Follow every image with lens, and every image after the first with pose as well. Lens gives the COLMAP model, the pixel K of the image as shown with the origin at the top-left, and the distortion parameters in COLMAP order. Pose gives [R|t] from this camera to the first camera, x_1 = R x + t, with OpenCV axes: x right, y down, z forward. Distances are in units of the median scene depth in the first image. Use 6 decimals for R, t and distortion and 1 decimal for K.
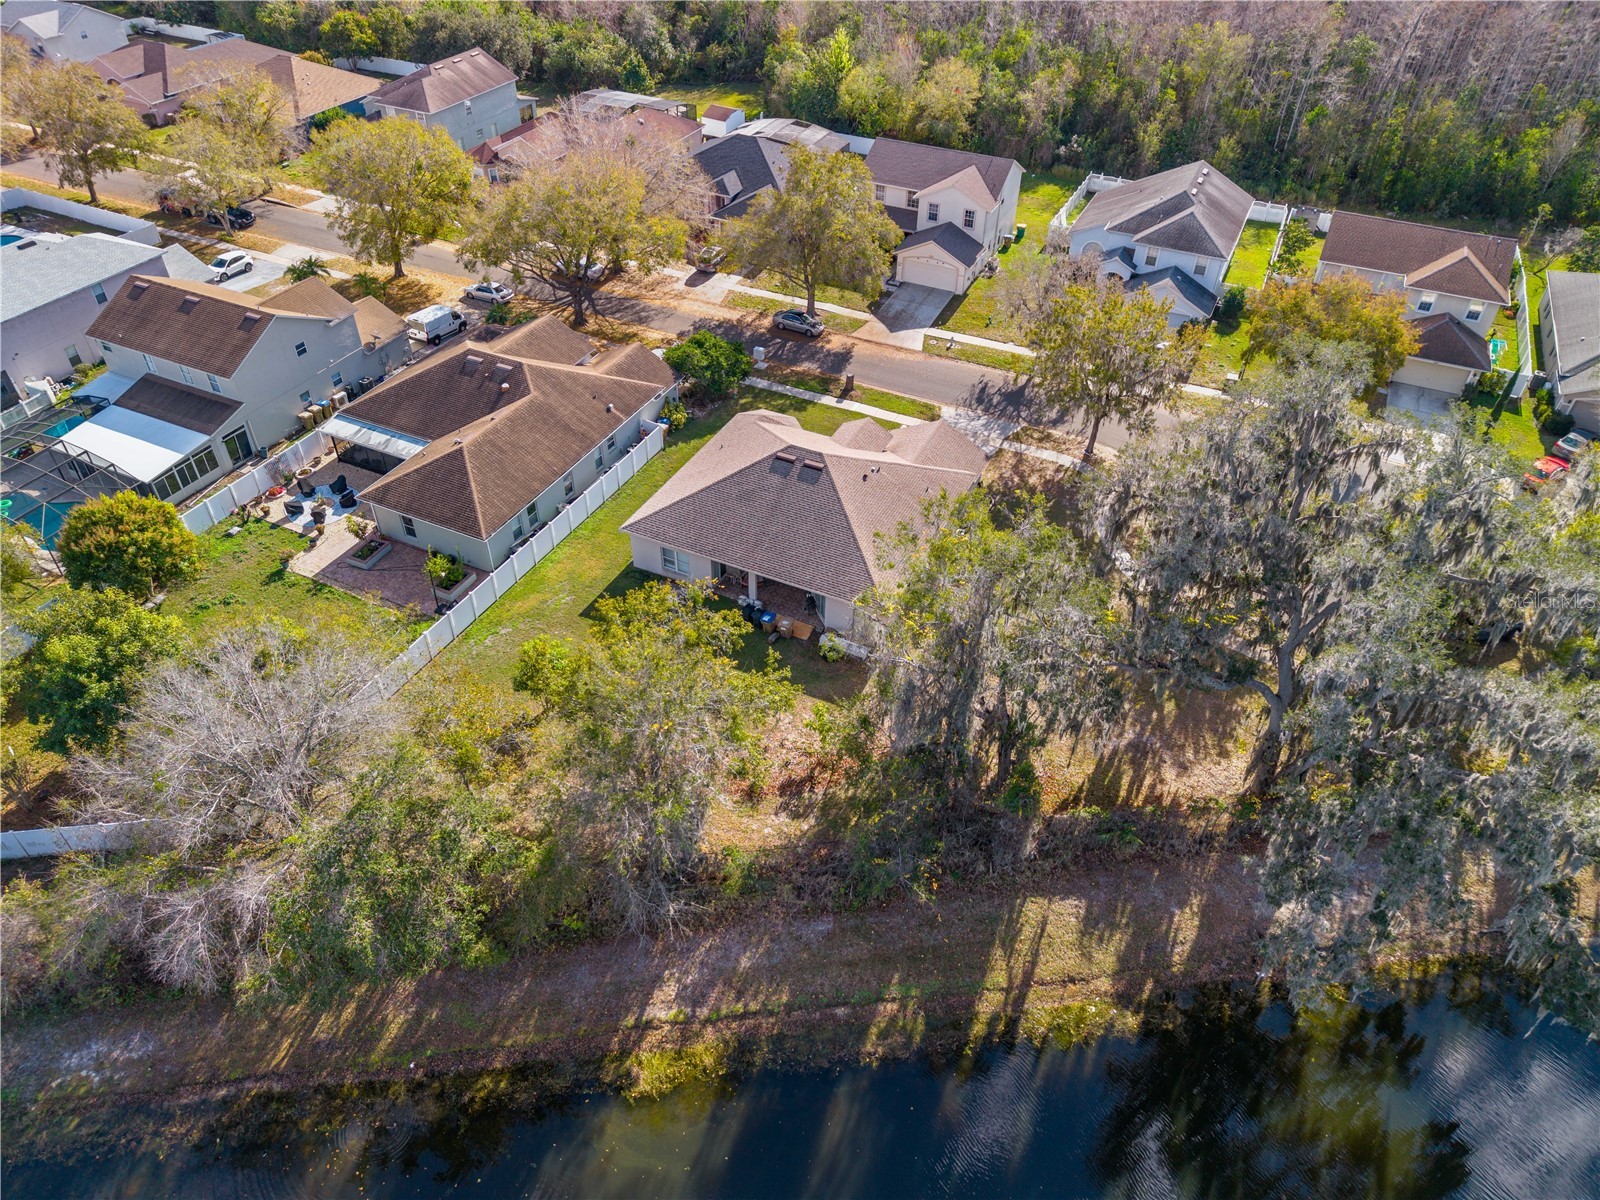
lens RADIAL K [[1081.3, 0, 797.6], [0, 1081.3, 597.0], [0, 0, 1]] dist [0.021330, -0.016526]
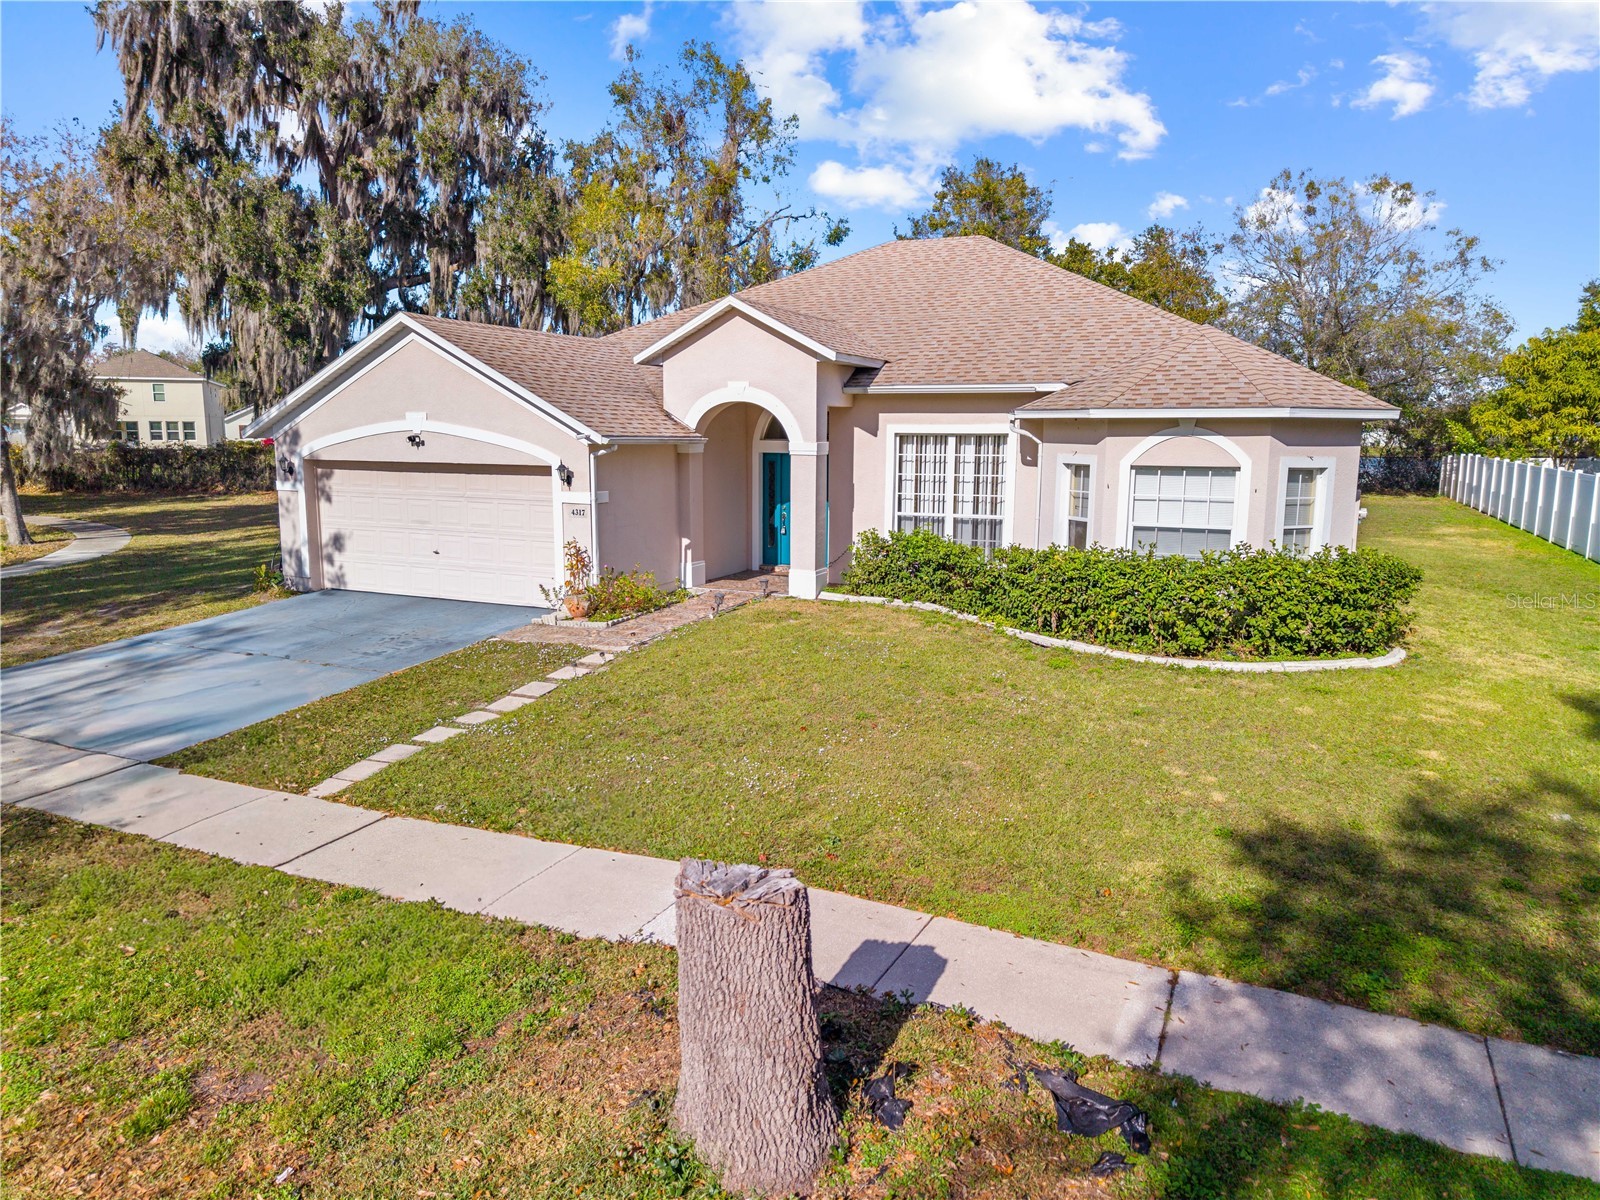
lens RADIAL K [[1081.3, 0, 785.8], [0, 1081.3, 606.1], [0, 0, 1]] dist [0.021330, -0.016526]
pose [[-0.999909, -0.005707, -0.012213, 0.051090], [-0.013043, 0.638523, 0.769492, -0.273443], [0.003407, 0.769582, -0.638539, 1.091631]]
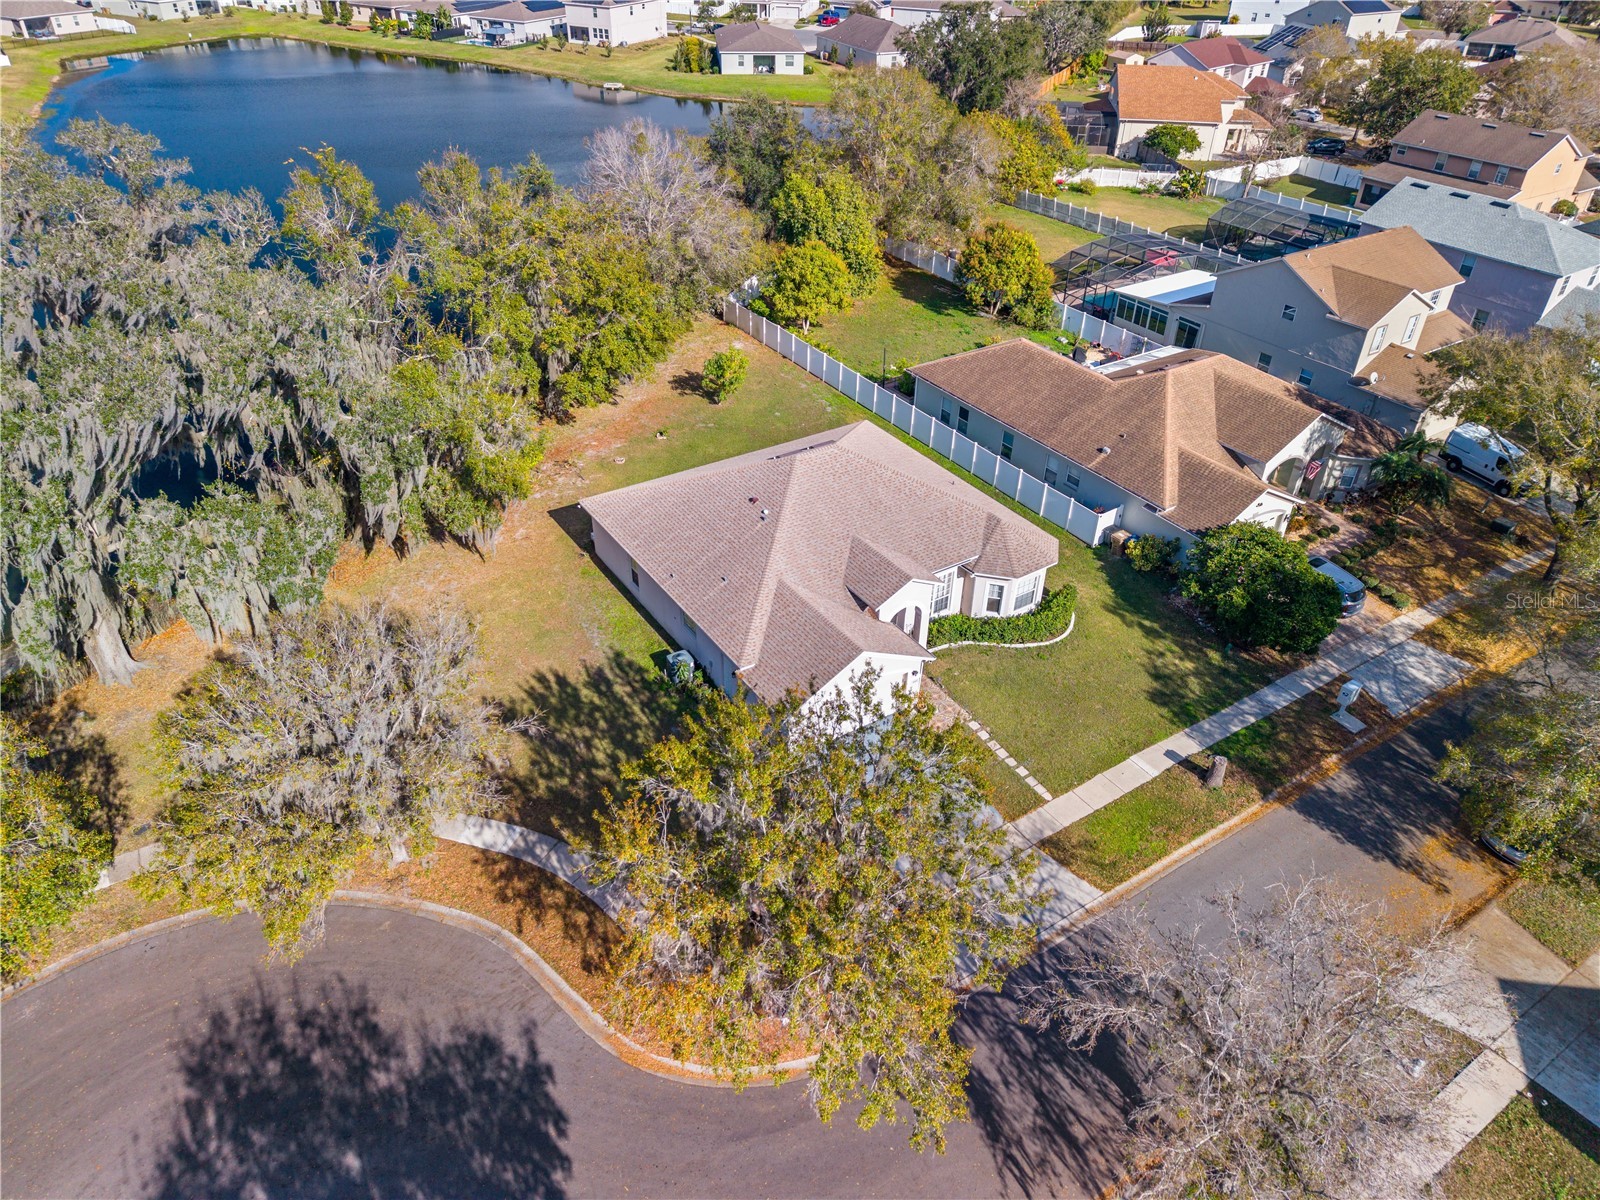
lens RADIAL K [[1081.3, 0, 802.4], [0, 1081.3, 598.6], [0, 0, 1]] dist [0.021330, -0.016526]
pose [[-0.511648, 0.477802, -0.714088, 0.491921], [-0.575157, 0.426957, 0.697783, -0.501270], [0.638287, 0.767733, 0.056360, 0.848207]]
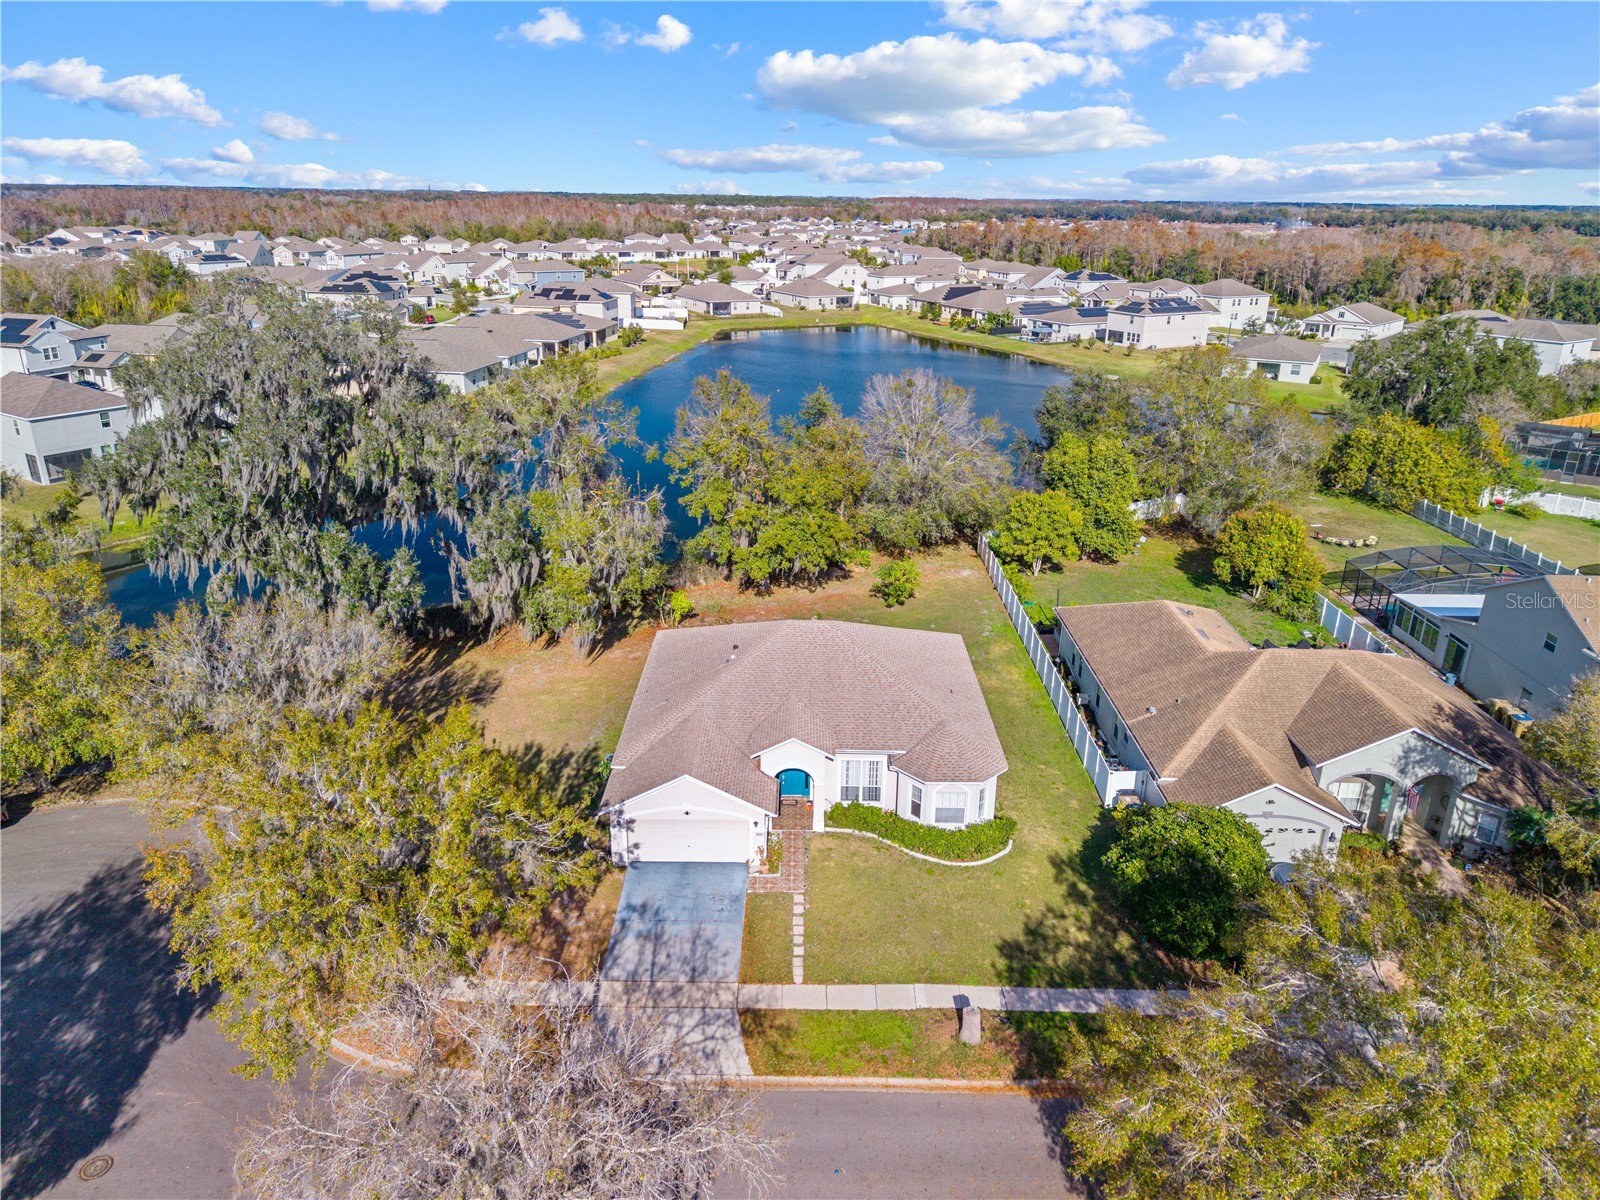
lens RADIAL K [[1081.3, 0, 794.6], [0, 1081.3, 590.5], [0, 0, 1]] dist [0.021330, -0.016526]
pose [[-0.904649, 0.131800, -0.405263, 0.283857], [-0.289827, 0.506899, 0.811821, -0.661768], [0.312425, 0.851870, -0.420367, 1.084485]]
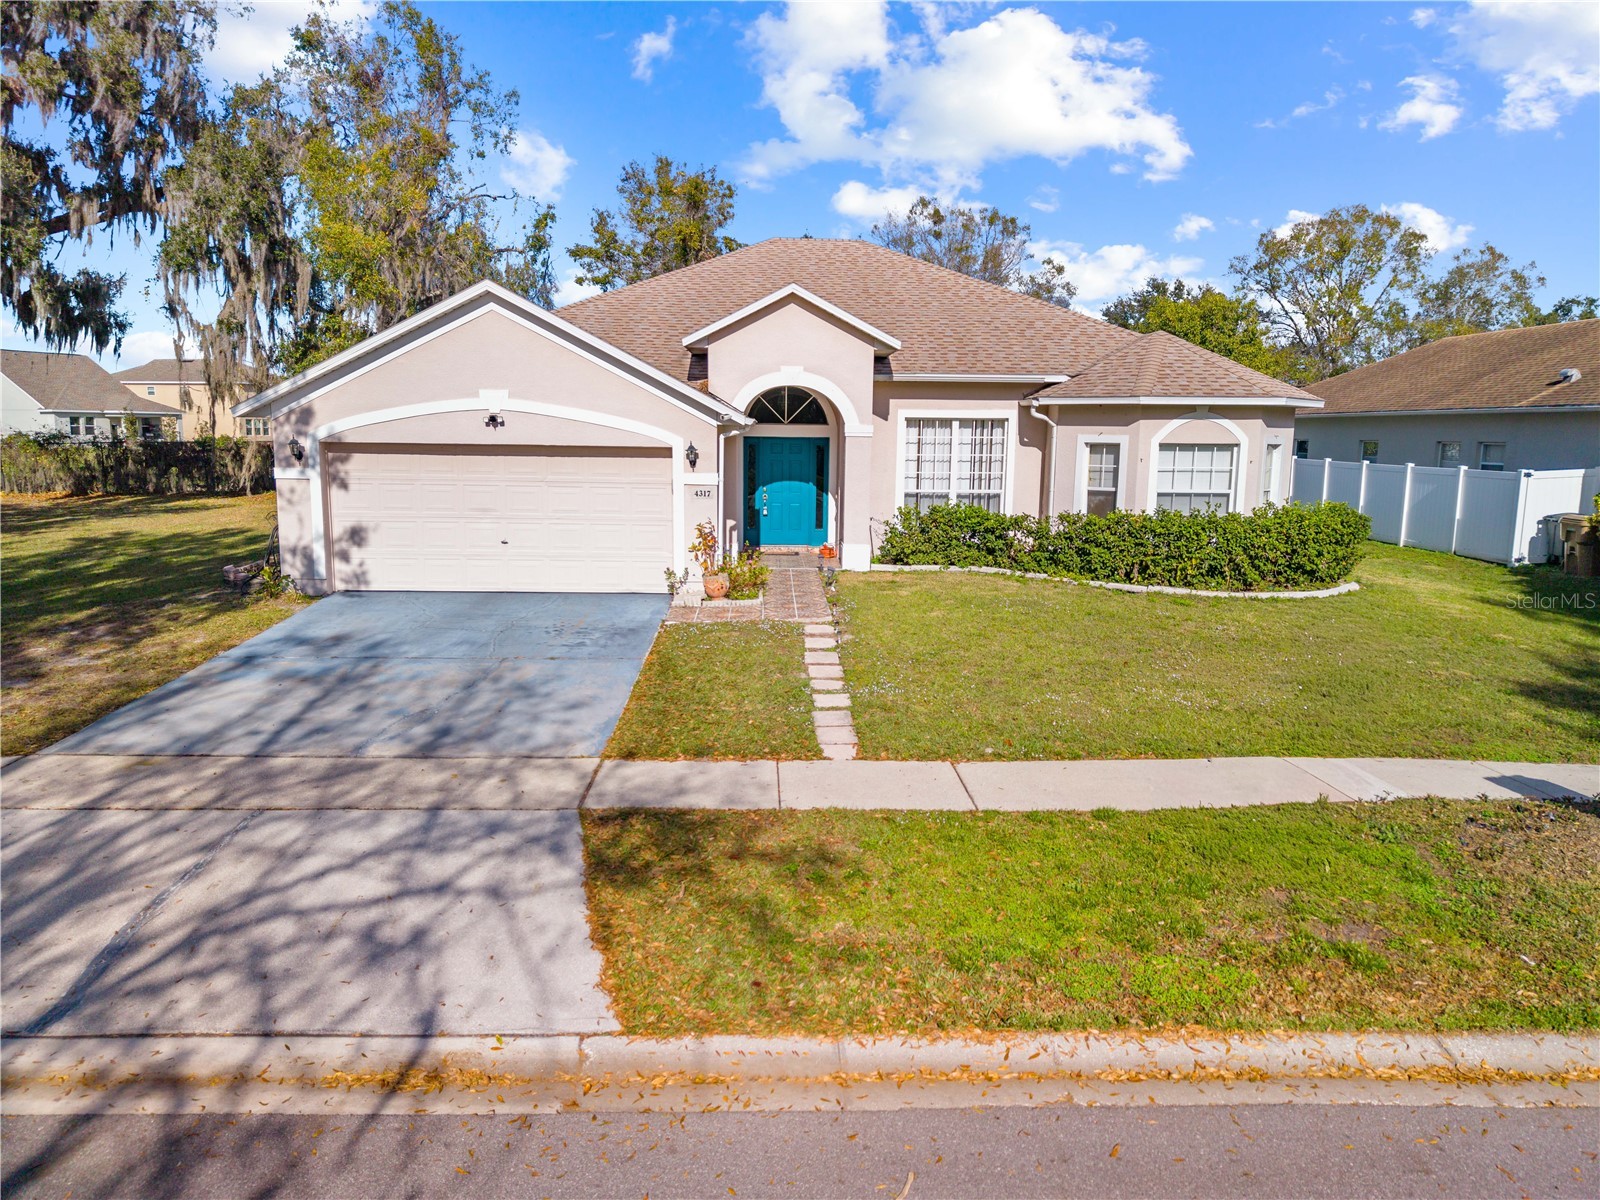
lens RADIAL K [[1081.3, 0, 774.6], [0, 1081.3, 626.3], [0, 0, 1]] dist [0.021330, -0.016526]
pose [[-0.897299, 0.067201, -0.436278, 0.164476], [-0.299270, 0.633913, 0.713156, -0.261490], [0.324487, 0.770479, -0.548698, 1.083960]]
